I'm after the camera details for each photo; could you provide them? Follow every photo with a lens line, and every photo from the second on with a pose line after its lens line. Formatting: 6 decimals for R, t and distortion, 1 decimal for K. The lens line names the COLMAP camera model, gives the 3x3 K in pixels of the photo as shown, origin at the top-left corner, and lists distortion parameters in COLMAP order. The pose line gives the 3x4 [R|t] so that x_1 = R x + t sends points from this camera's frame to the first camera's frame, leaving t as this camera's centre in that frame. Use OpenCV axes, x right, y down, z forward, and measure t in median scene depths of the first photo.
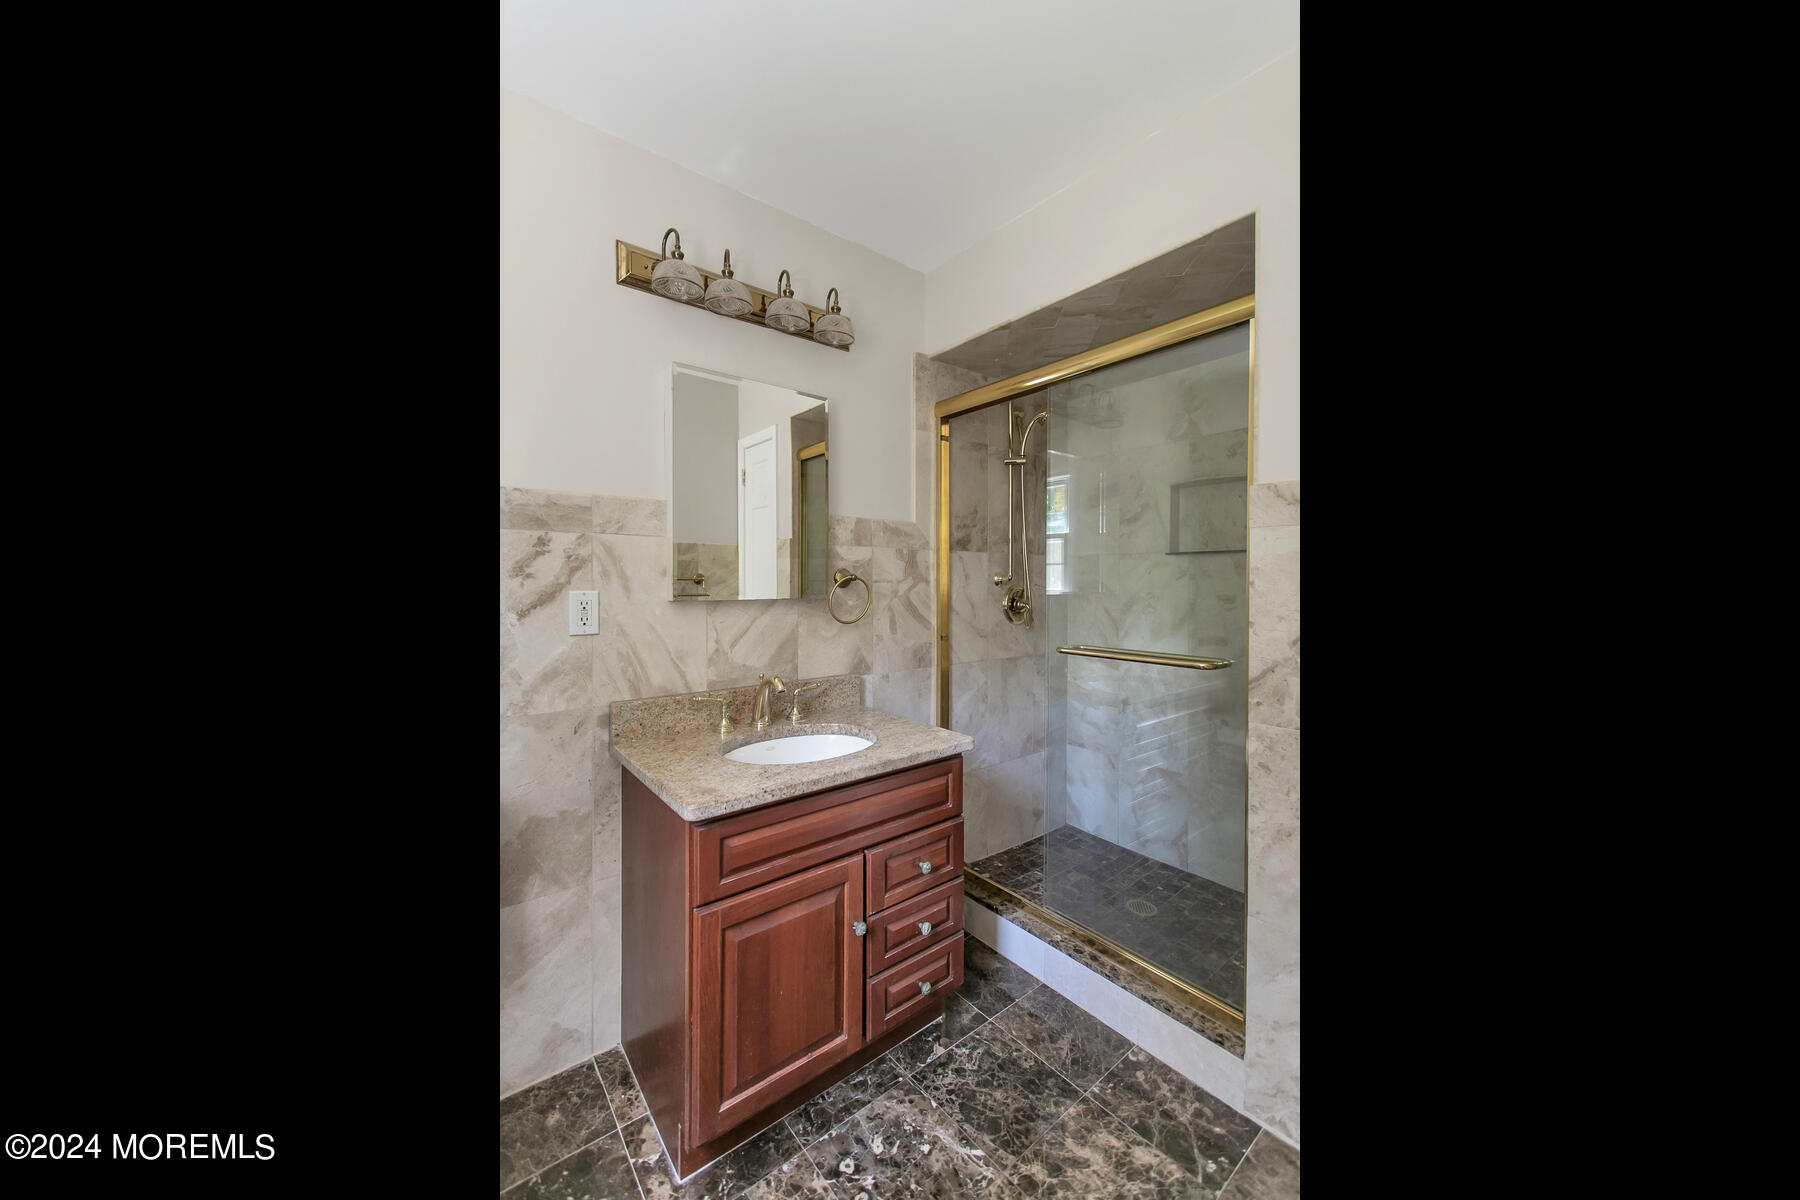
lens RADIAL K [[598.4, 0, 968.6], [0, 598.4, 591.0], [0, 0, 1]] dist [0.000184, 0.000013]
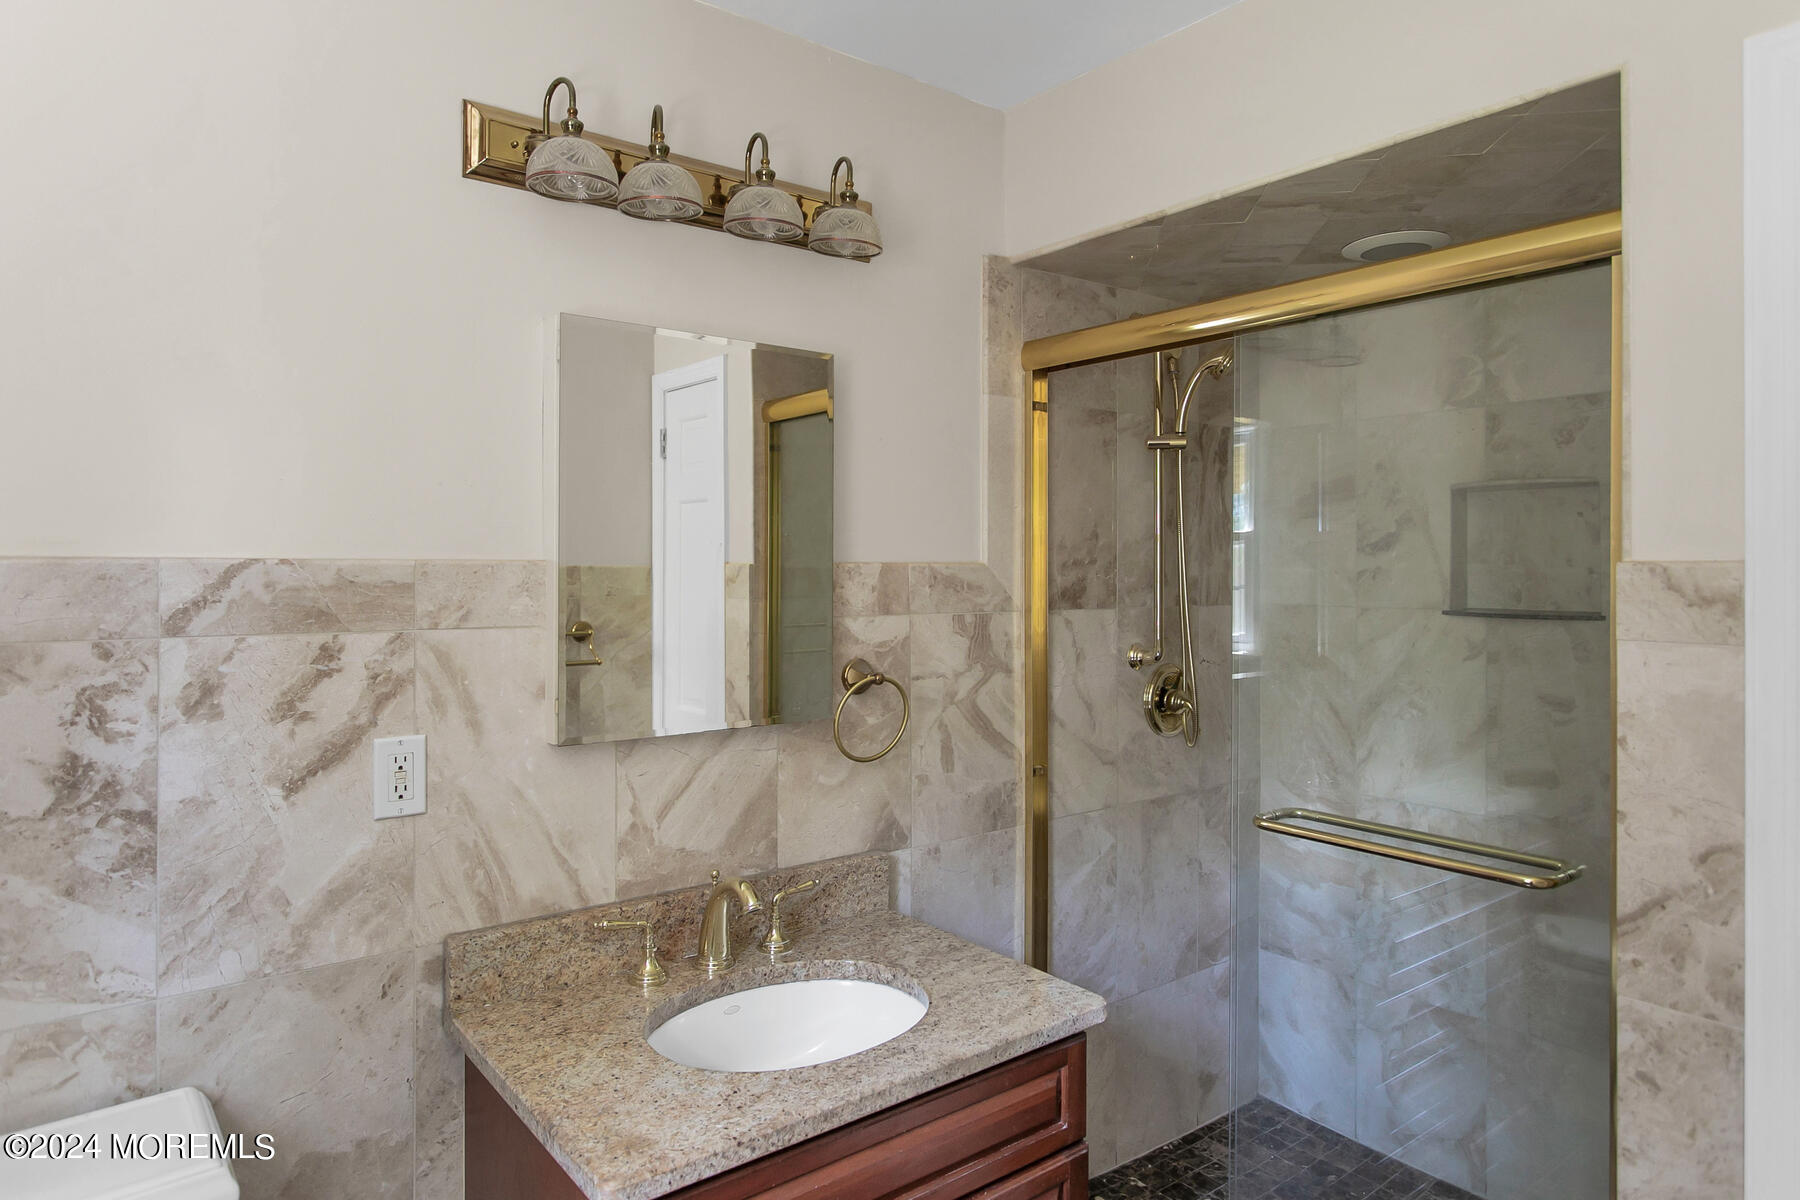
lens RADIAL K [[1099.9, 0, 1046.8], [0, 1099.9, 562.5], [0, 0, 1]] dist [-0.014992, 0.002755]
pose [[0.999988, -0.001067, -0.004838, -0.034289], [0.000990, 0.999873, -0.015935, -0.115490], [0.004855, 0.015930, 0.999861, -0.005008]]
